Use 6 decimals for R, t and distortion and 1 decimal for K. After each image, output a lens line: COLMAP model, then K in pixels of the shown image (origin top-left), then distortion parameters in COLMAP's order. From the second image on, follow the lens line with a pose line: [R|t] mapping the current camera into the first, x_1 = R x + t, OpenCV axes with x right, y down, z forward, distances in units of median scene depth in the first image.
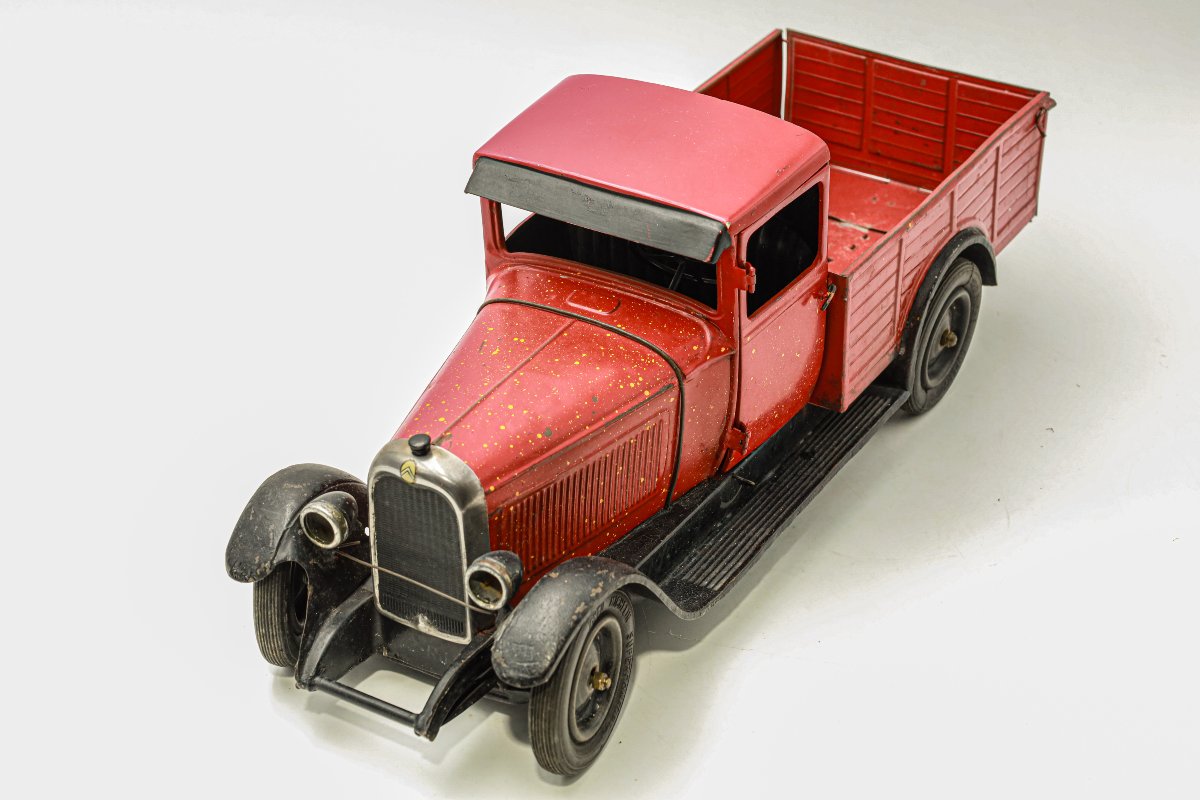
lens RADIAL K [[2461.1, 0, 547.5], [0, 2461.1, 411.9], [0, 0, 1]] dist [-0.106648, 0.000000]
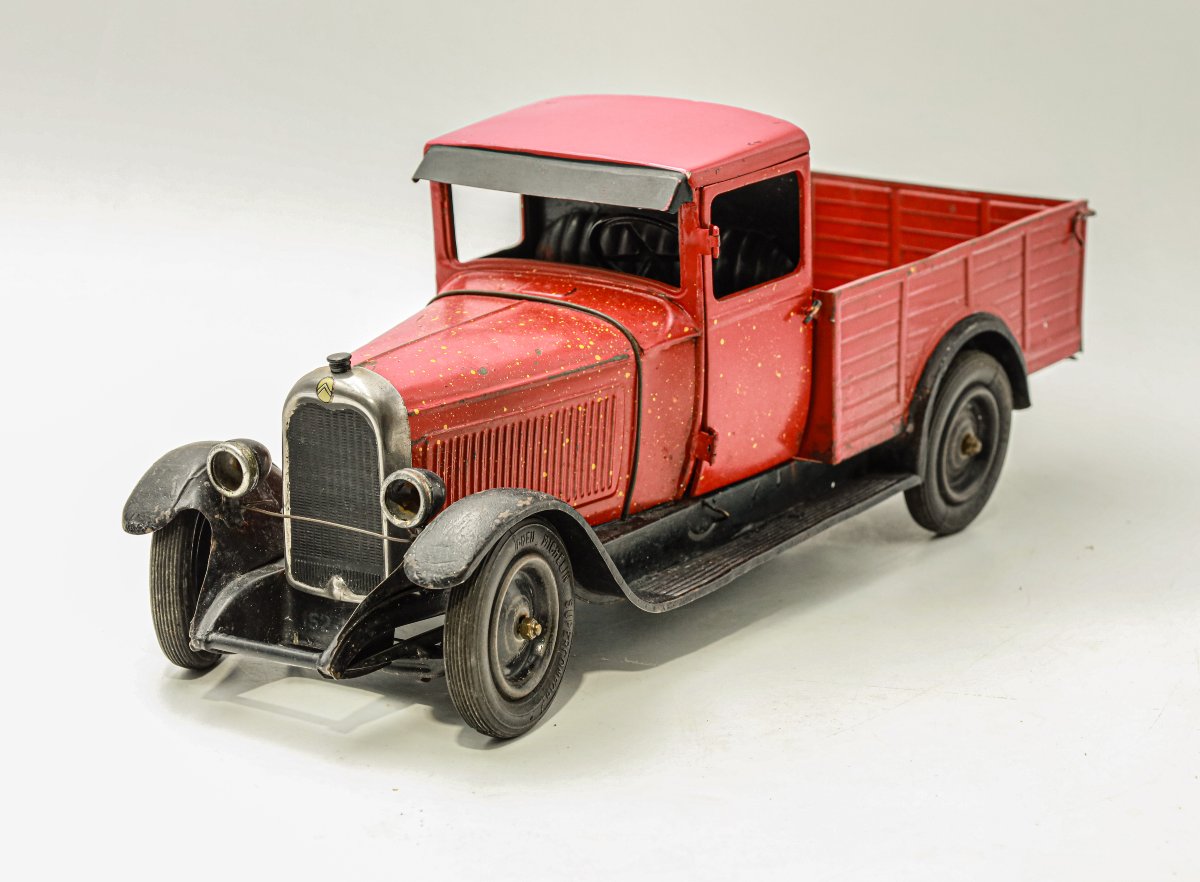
lens RADIAL K [[3289.3, 0, 602.2], [0, 3289.3, 441.3], [0, 0, 1]] dist [-0.081040, 0.000000]
pose [[0.999393, 0.020860, -0.027898, 0.076416], [-0.028194, 0.954741, -0.296098, 0.381131], [0.020459, 0.296705, 0.954750, -0.149388]]
